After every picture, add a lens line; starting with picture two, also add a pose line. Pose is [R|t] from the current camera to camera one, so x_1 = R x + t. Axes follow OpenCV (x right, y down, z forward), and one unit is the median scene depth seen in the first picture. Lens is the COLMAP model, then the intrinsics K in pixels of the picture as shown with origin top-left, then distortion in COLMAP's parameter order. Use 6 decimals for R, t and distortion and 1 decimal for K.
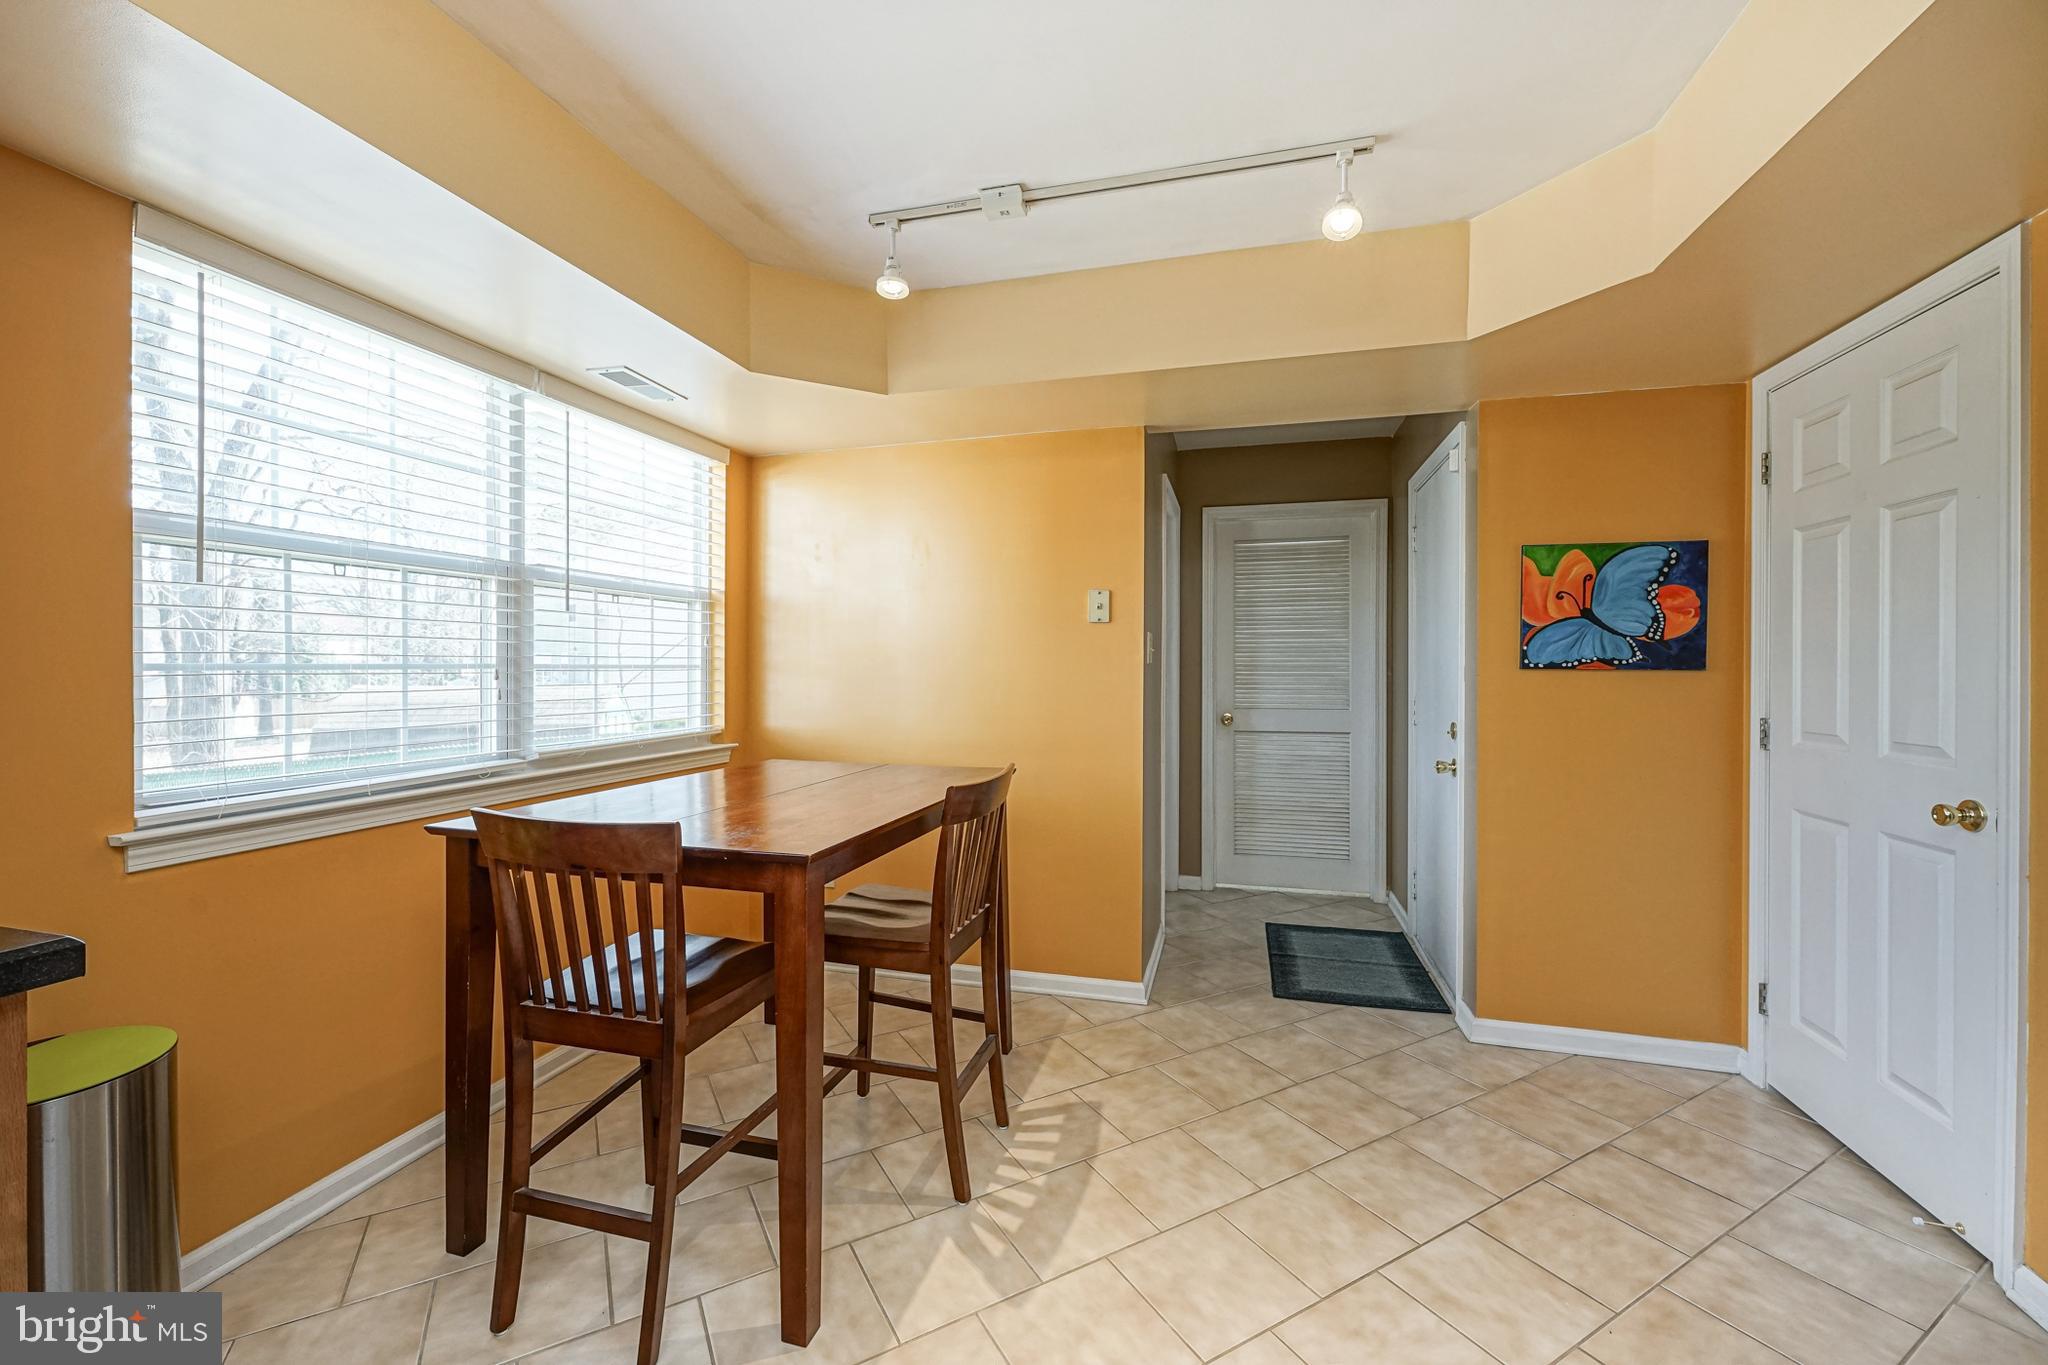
lens RADIAL K [[836.3, 0, 1018.2], [0, 836.3, 676.4], [0, 0, 1]] dist [-0.000552, -0.000286]
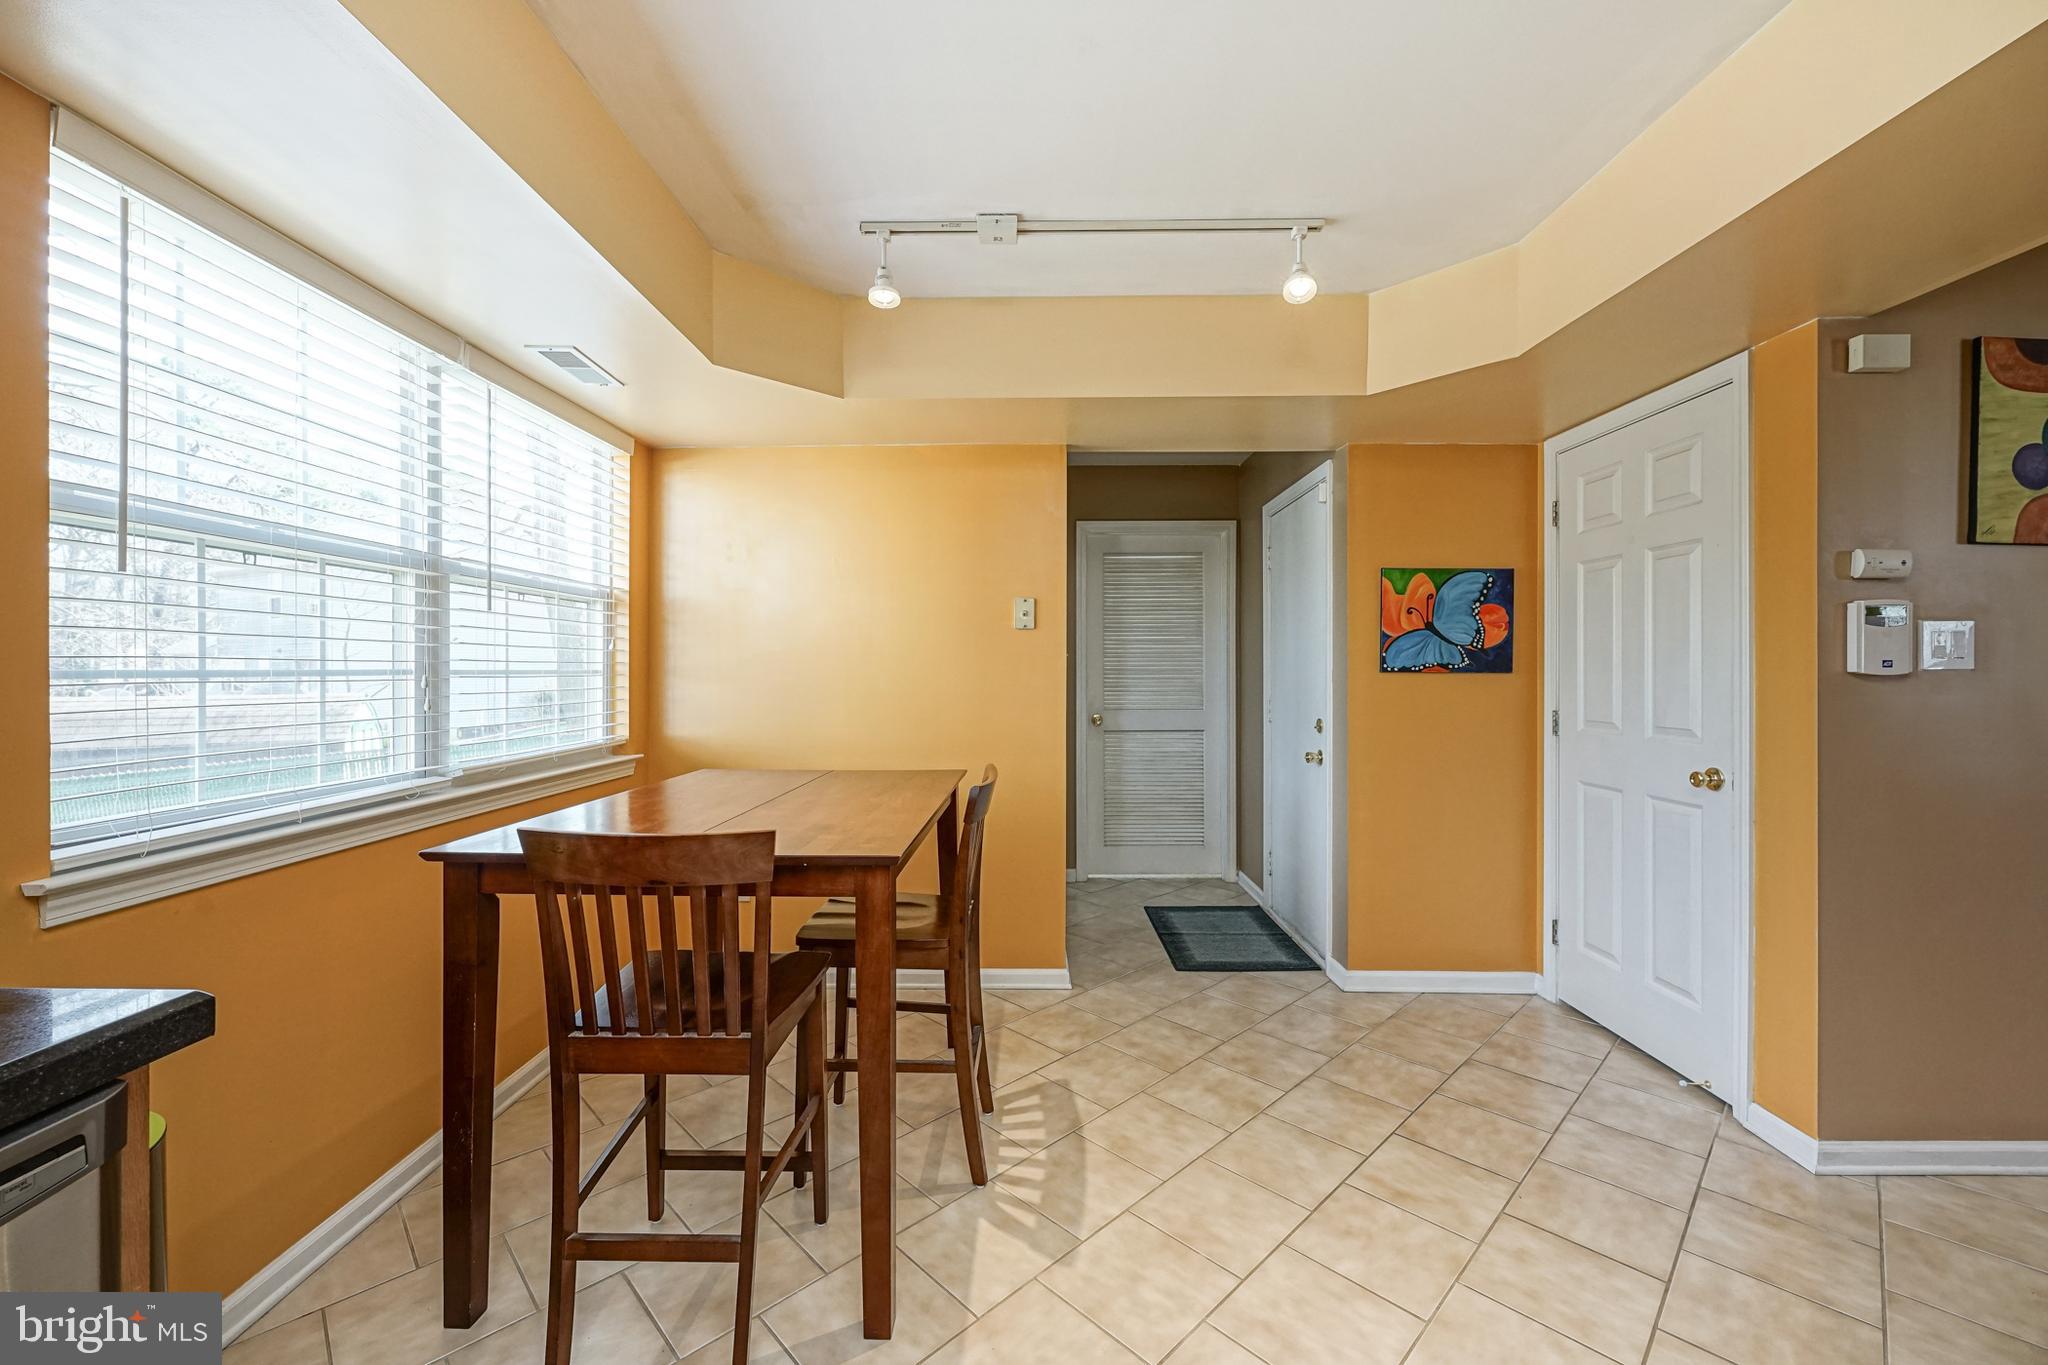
lens RADIAL K [[838.1, 0, 1026.9], [0, 838.1, 679.4], [0, 0, 1]] dist [-0.001891, -0.000082]
pose [[0.965756, -0.004942, 0.259404, -0.223523], [0.005328, 0.999985, -0.000786, -0.000575], [-0.259396, 0.002142, 0.965769, -0.020053]]
